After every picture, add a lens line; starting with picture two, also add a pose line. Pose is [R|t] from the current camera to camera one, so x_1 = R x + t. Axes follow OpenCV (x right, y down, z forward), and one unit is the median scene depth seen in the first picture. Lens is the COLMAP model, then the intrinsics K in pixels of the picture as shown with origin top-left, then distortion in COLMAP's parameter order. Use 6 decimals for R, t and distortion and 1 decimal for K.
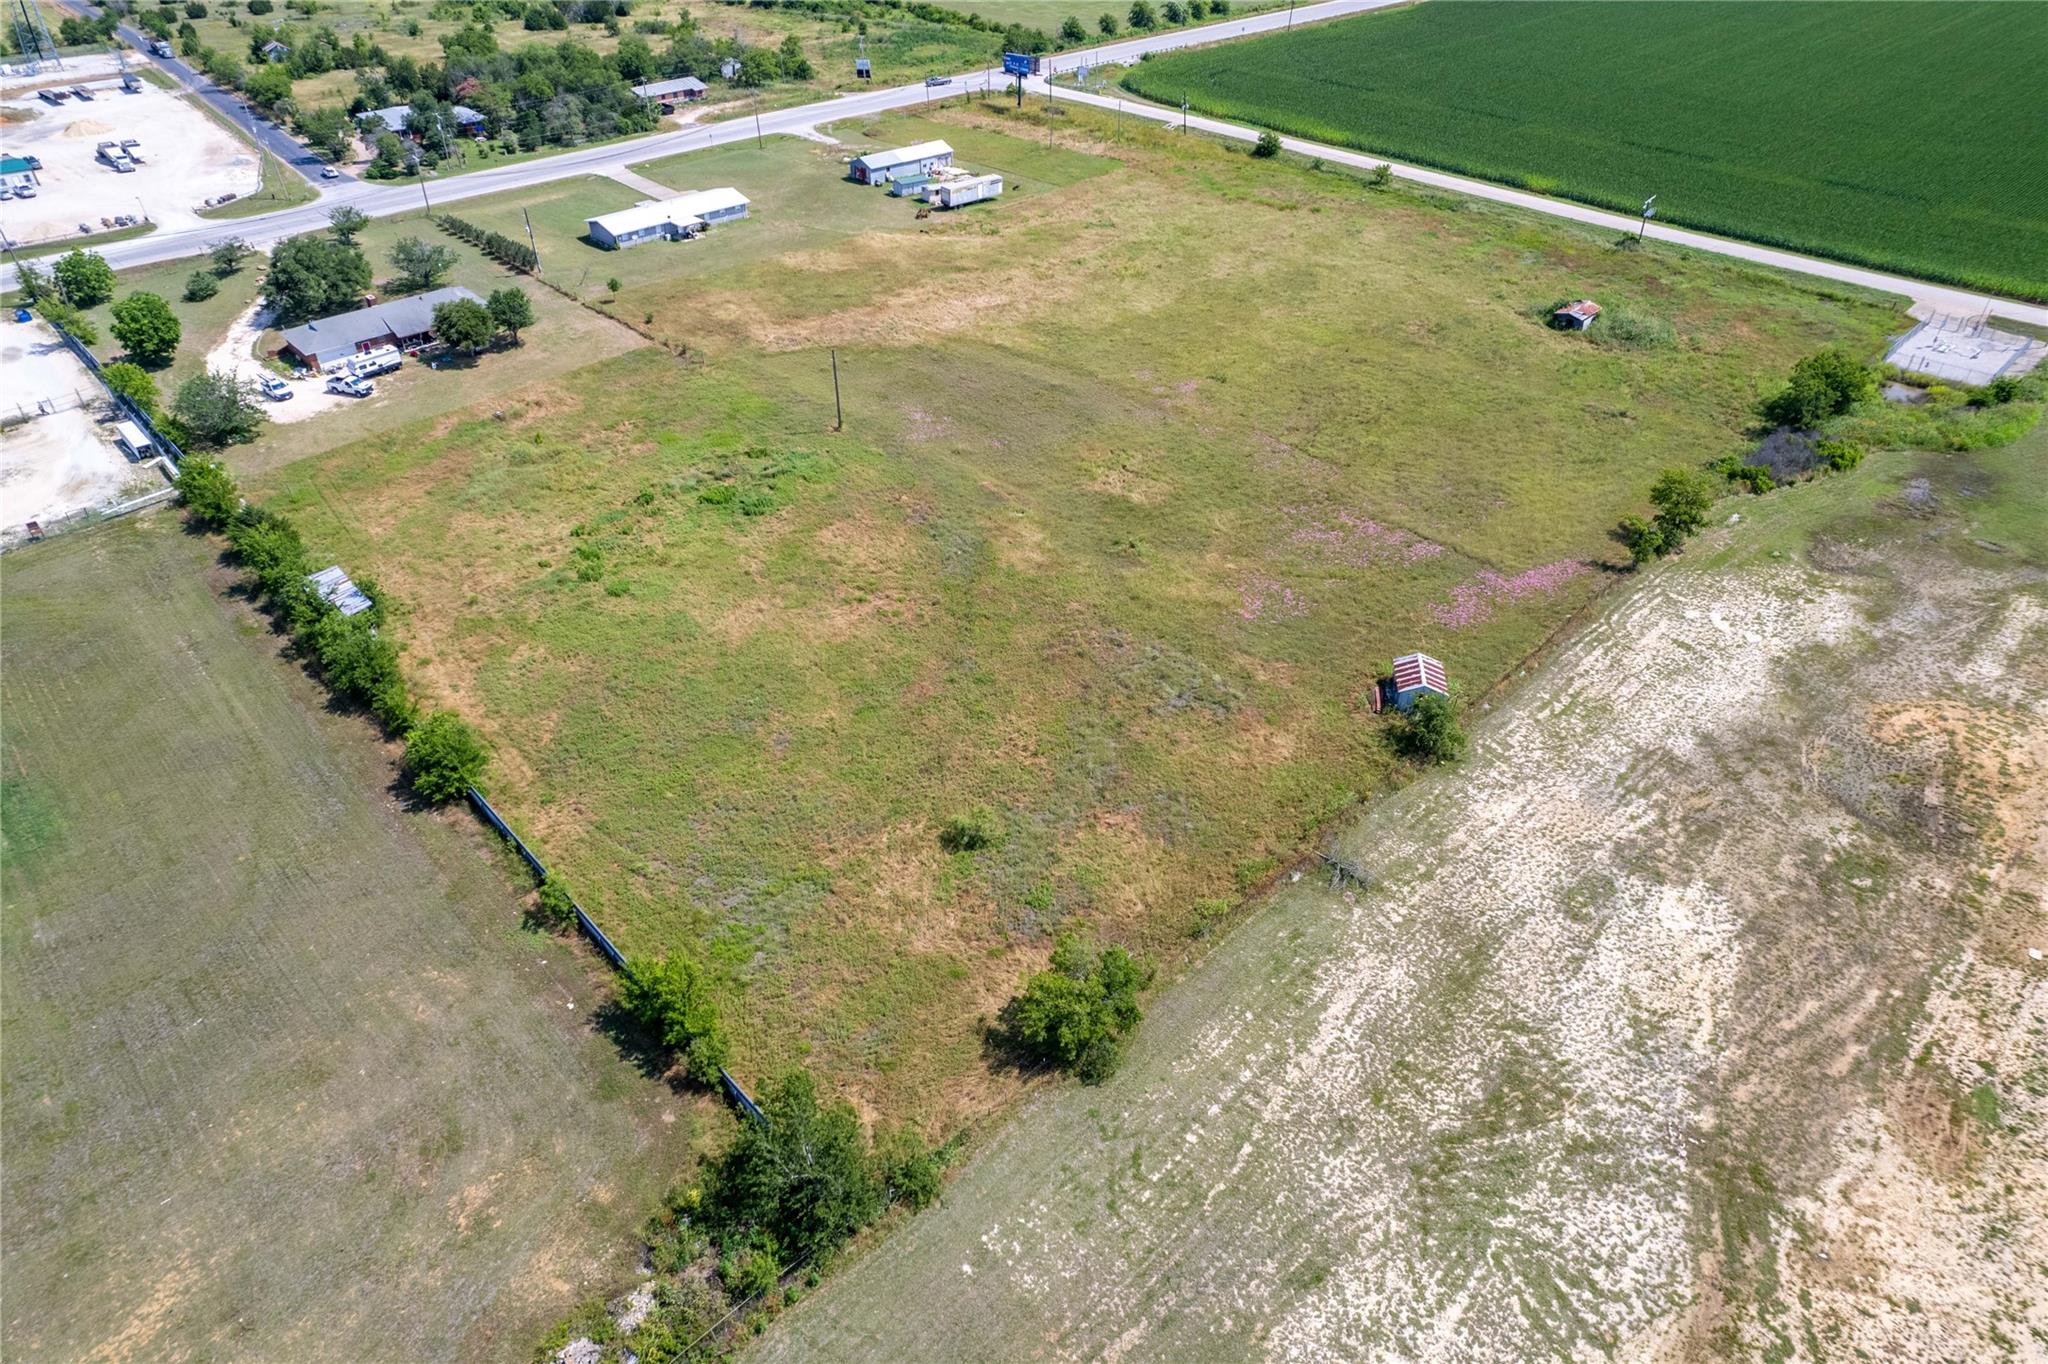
lens RADIAL K [[1312.6, 0, 1030.7], [0, 1312.6, 661.0], [0, 0, 1]] dist [-0.082908, 0.077027]
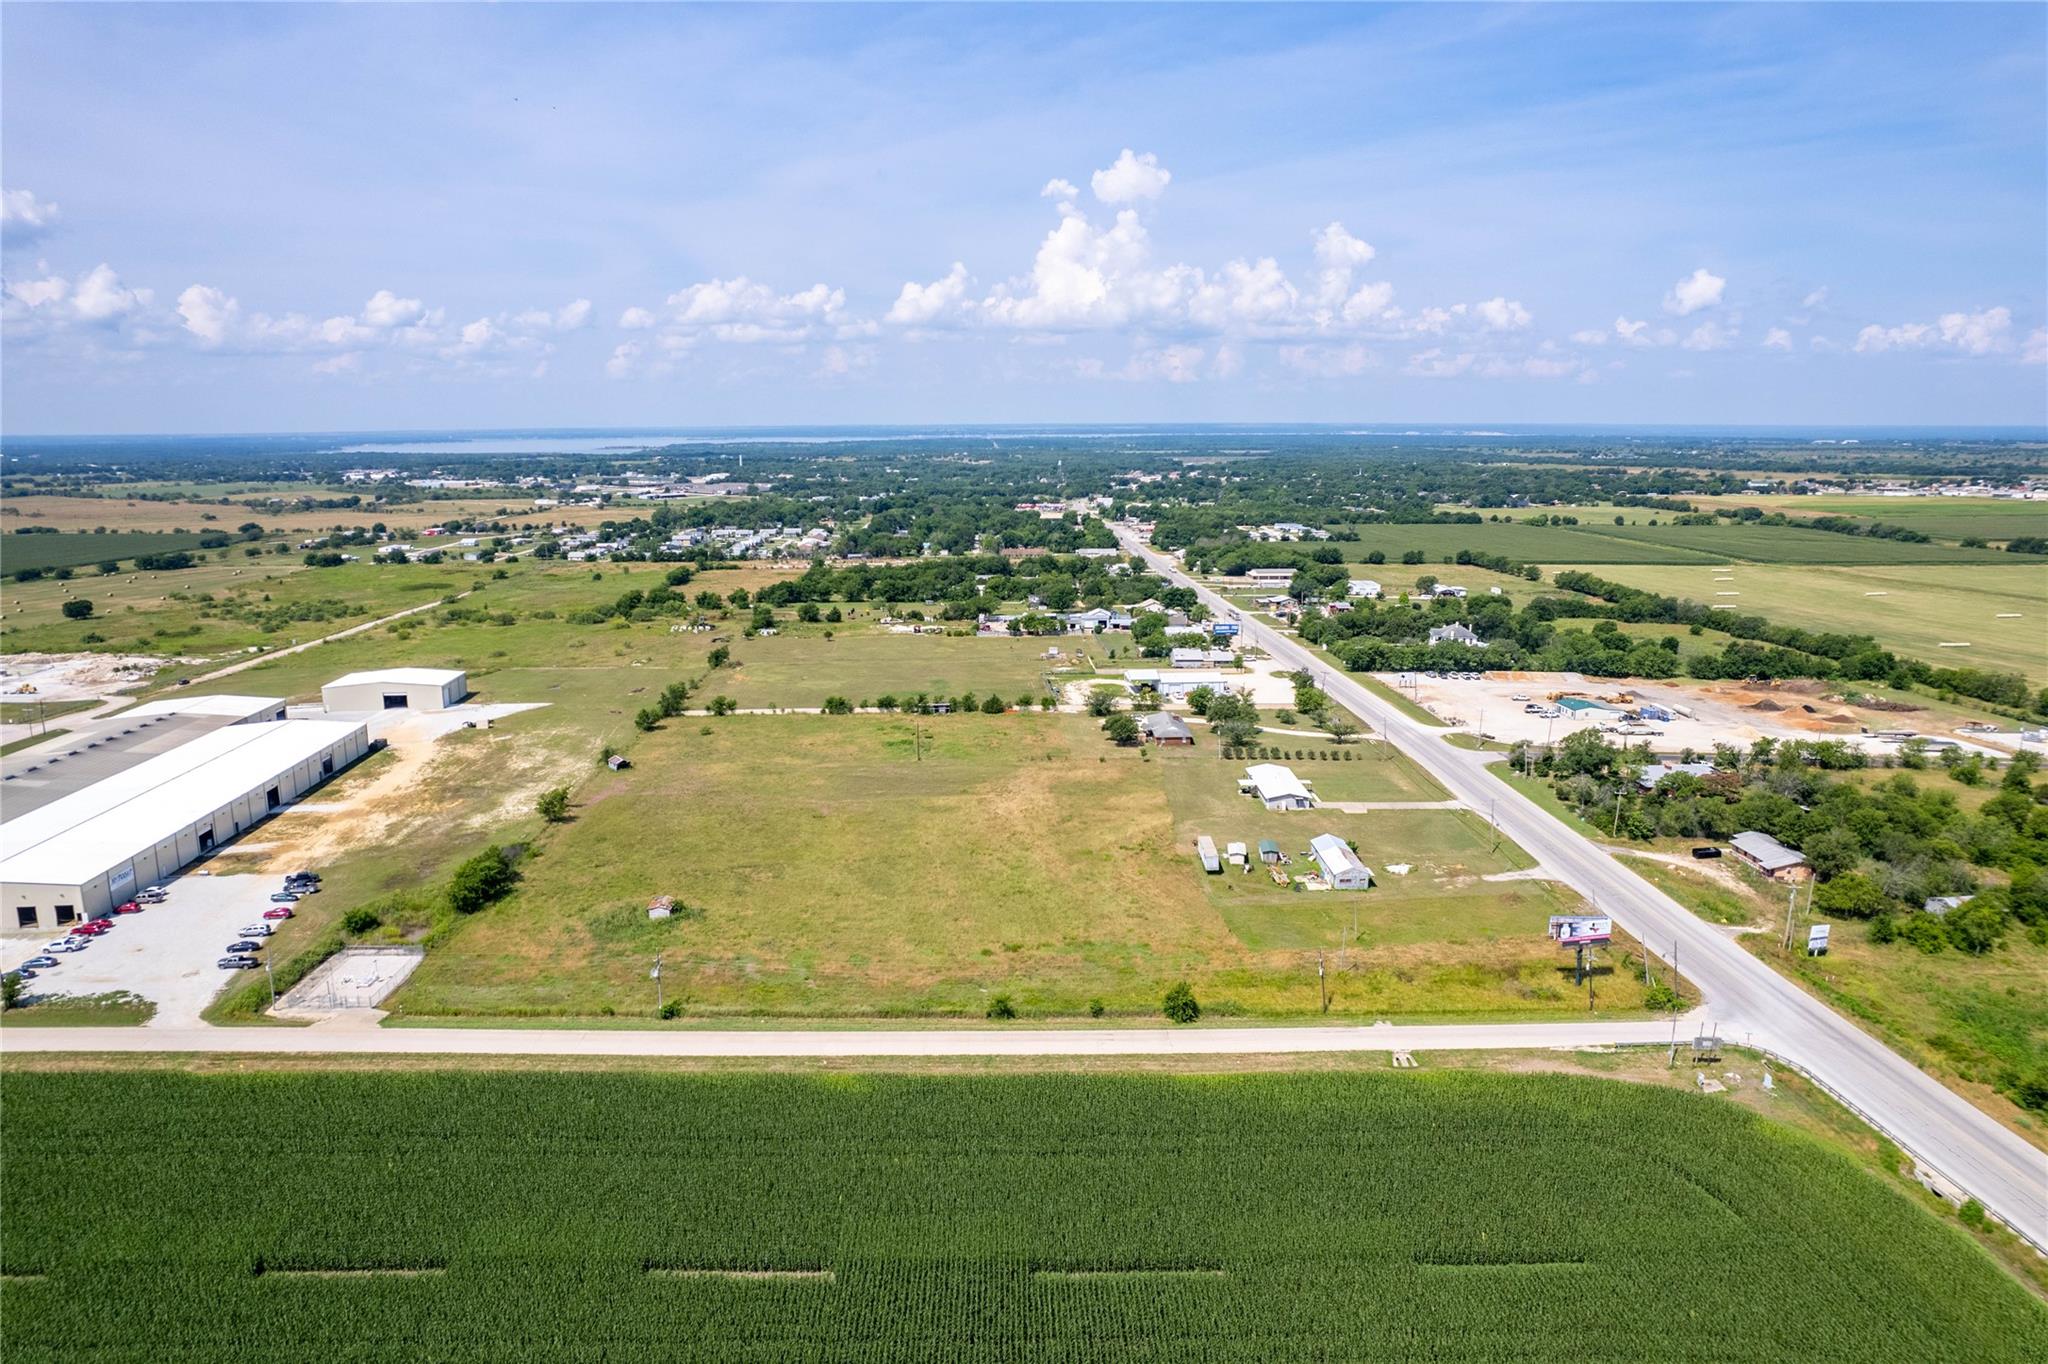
lens RADIAL K [[1318.1, 0, 1030.4], [0, 1318.1, 686.7], [0, 0, 1]] dist [-0.077720, 0.070182]
pose [[-0.671035, 0.148137, -0.726476, 1.583593], [-0.430338, 0.720079, 0.544330, -1.868110], [0.603755, 0.677895, -0.419449, 2.361400]]
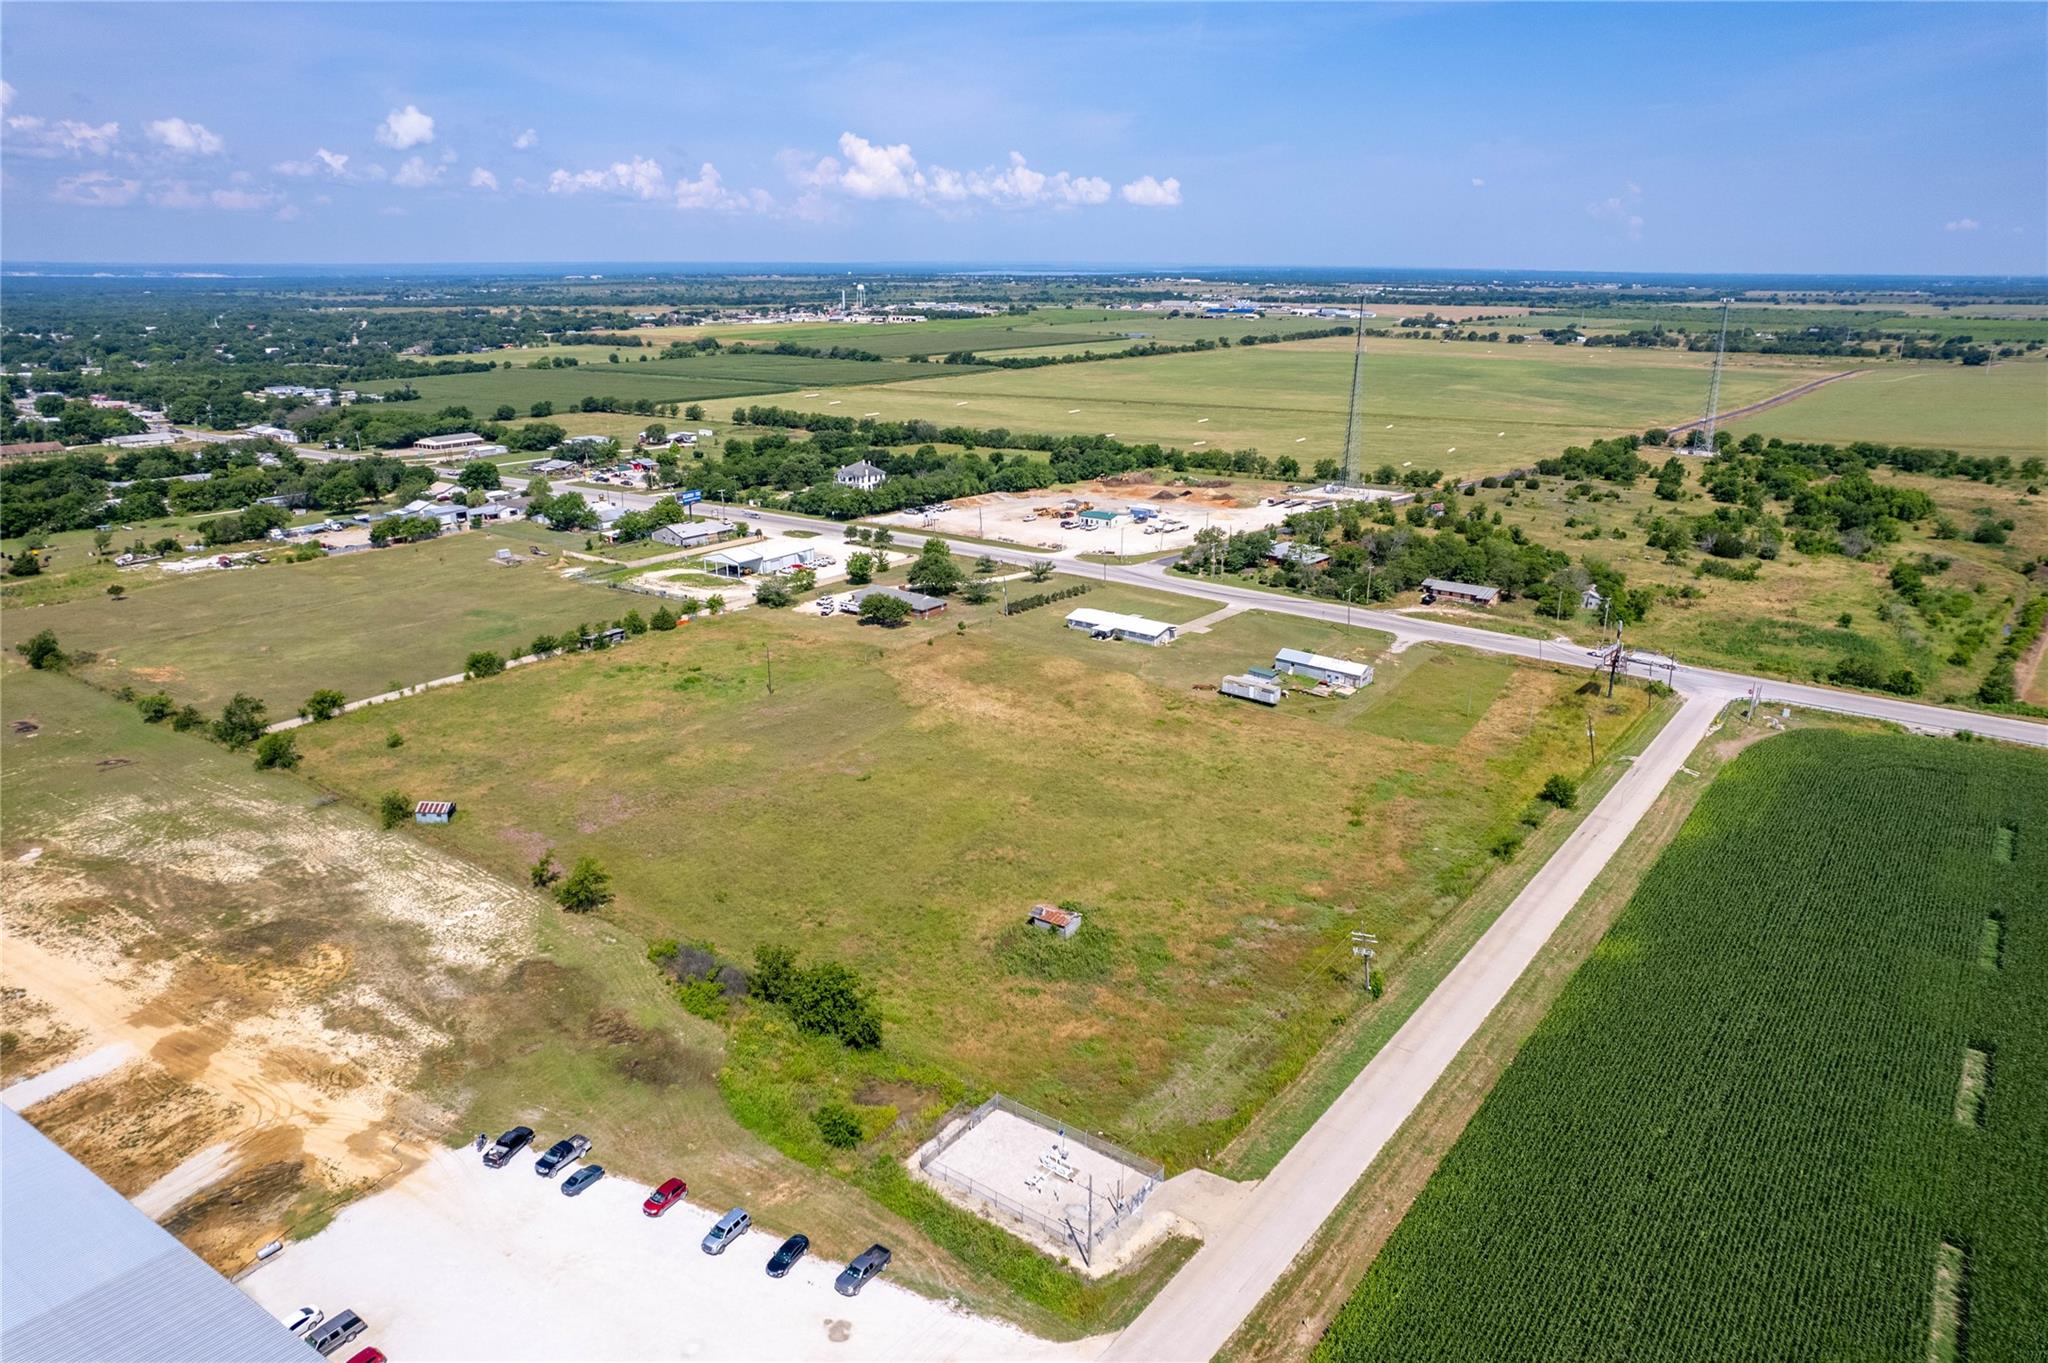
lens RADIAL K [[1312.6, 0, 1030.7], [0, 1312.6, 660.5], [0, 0, 1]] dist [-0.082908, 0.077027]
pose [[0.161767, 0.289930, -0.943277, 1.862006], [-0.579455, 0.801634, 0.147020, -0.808706], [0.798789, 0.522804, 0.297679, 0.888556]]
